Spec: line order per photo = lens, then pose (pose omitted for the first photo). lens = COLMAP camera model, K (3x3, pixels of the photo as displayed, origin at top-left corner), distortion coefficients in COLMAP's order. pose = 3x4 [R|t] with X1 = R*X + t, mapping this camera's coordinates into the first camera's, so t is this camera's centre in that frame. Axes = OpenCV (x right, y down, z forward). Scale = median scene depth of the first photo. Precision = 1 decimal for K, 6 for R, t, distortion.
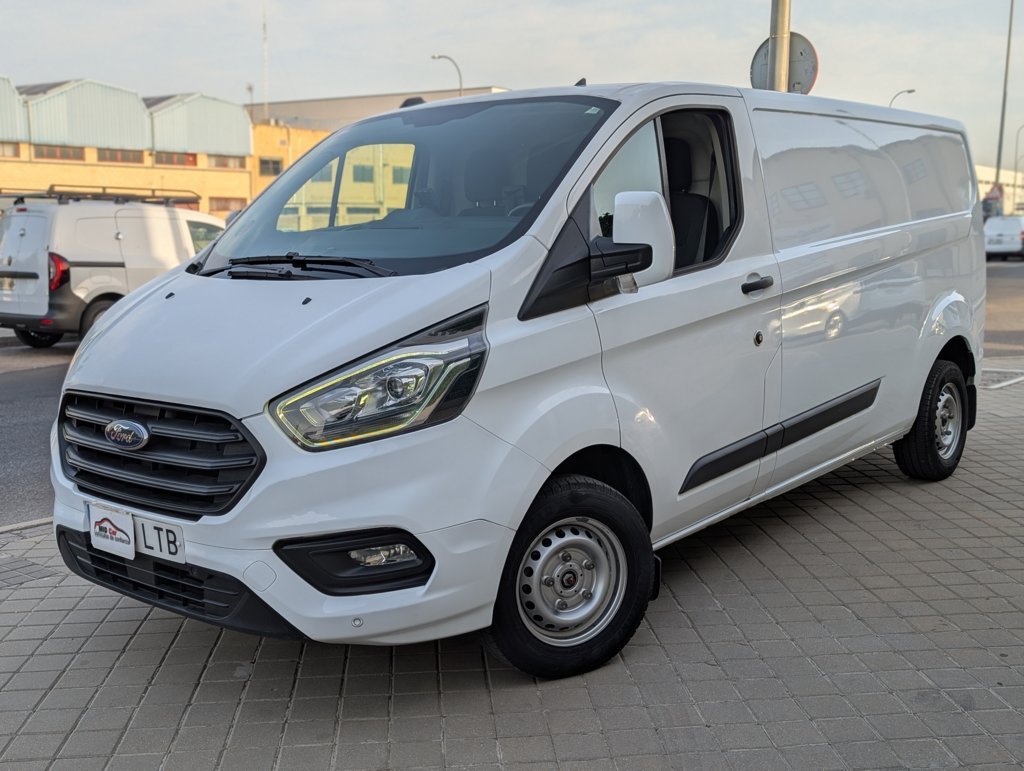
lens RADIAL K [[1150.0, 0, 516.3], [0, 1150.0, 387.1], [0, 0, 1]] dist [0.020159, 0.000000]
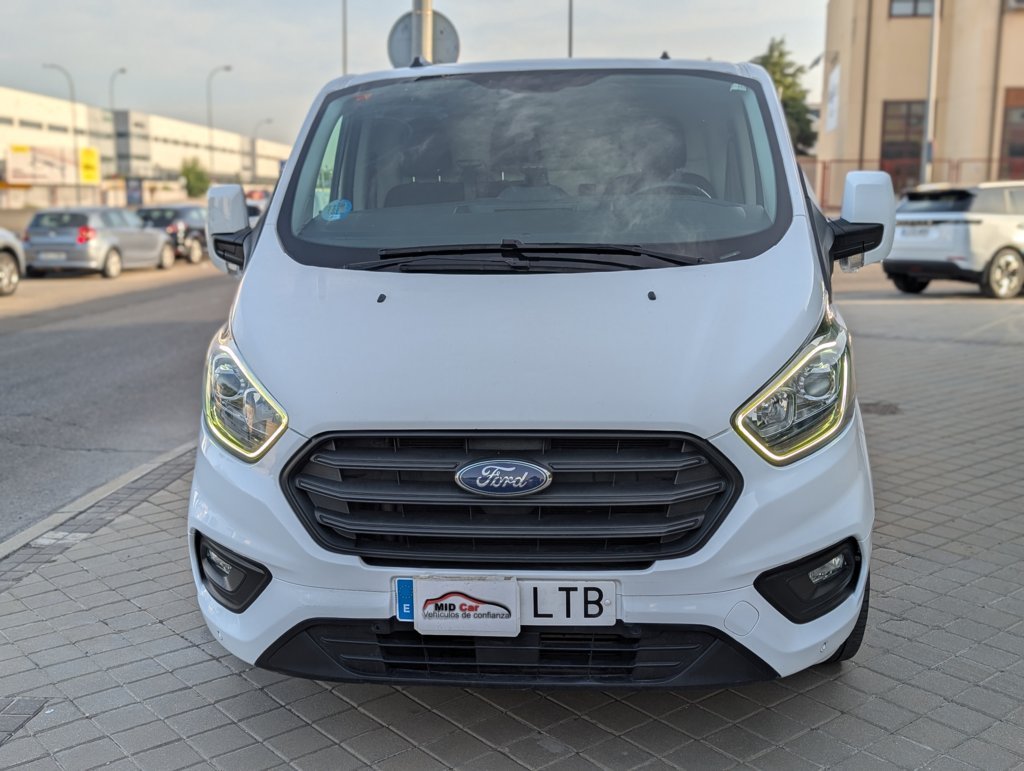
lens RADIAL K [[1150.0, 0, 513.7], [0, 1150.0, 383.5], [0, 0, 1]] dist [0.020159, 0.000000]
pose [[0.817655, -0.090398, 0.568567, -0.774456], [0.080314, 0.995849, 0.042832, -0.055711], [-0.570079, 0.010642, 0.821521, 0.361958]]
